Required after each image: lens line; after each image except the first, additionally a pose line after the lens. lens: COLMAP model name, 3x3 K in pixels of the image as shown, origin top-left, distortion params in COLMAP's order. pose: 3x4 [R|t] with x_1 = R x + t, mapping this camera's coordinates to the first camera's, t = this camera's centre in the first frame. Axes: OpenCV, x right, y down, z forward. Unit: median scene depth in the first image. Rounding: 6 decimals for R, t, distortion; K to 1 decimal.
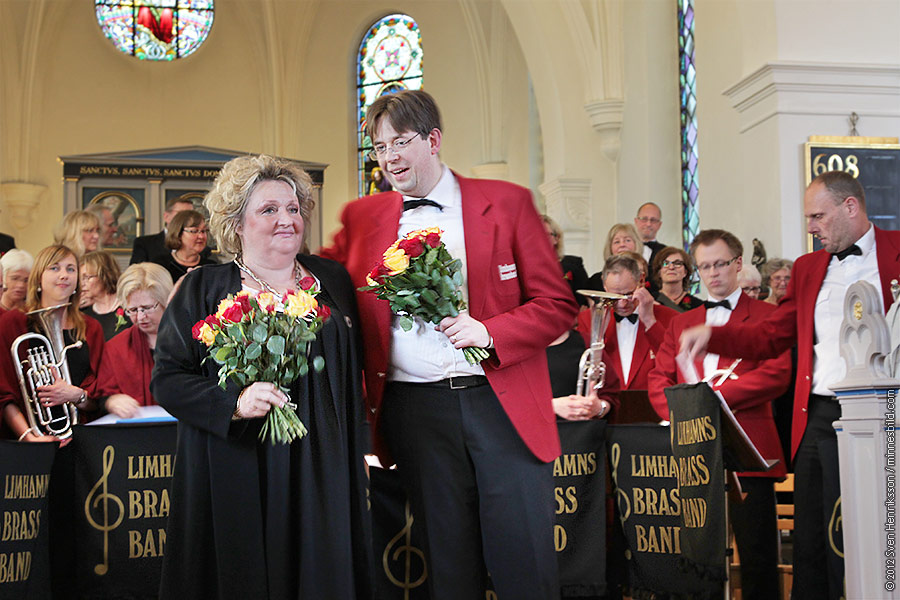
lens RADIAL K [[1753.3, 0, 472.2], [0, 1753.3, 299.4], [0, 0, 1]] dist [0.064249, 0.257326]
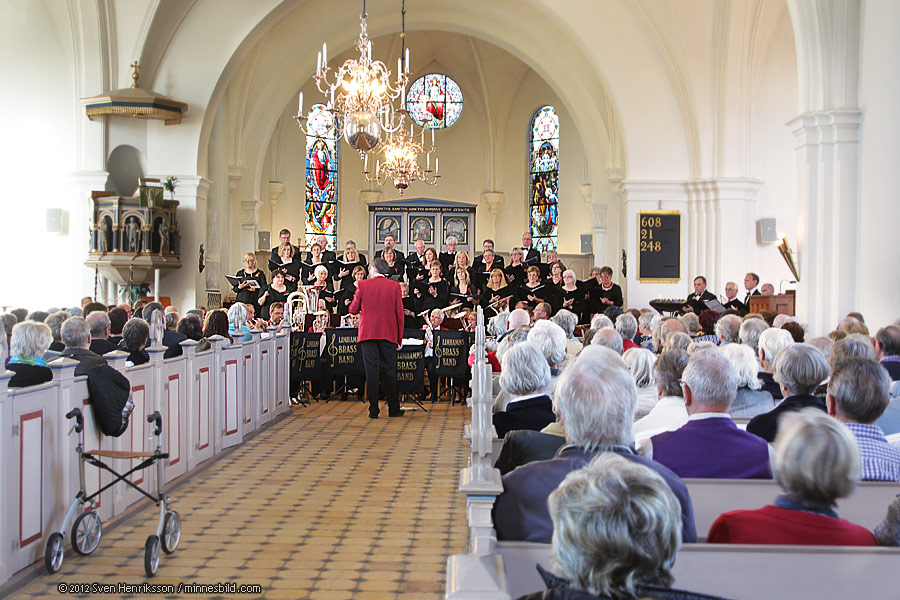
lens RADIAL K [[1753.3, 0, 472.2], [0, 1753.3, 299.4], [0, 0, 1]] dist [0.064249, 0.257326]
pose [[0.963820, 0.026645, -0.265217, 0.547621], [-0.001433, 0.995495, 0.094807, -0.177083], [0.266549, -0.090997, 0.959516, -1.289434]]
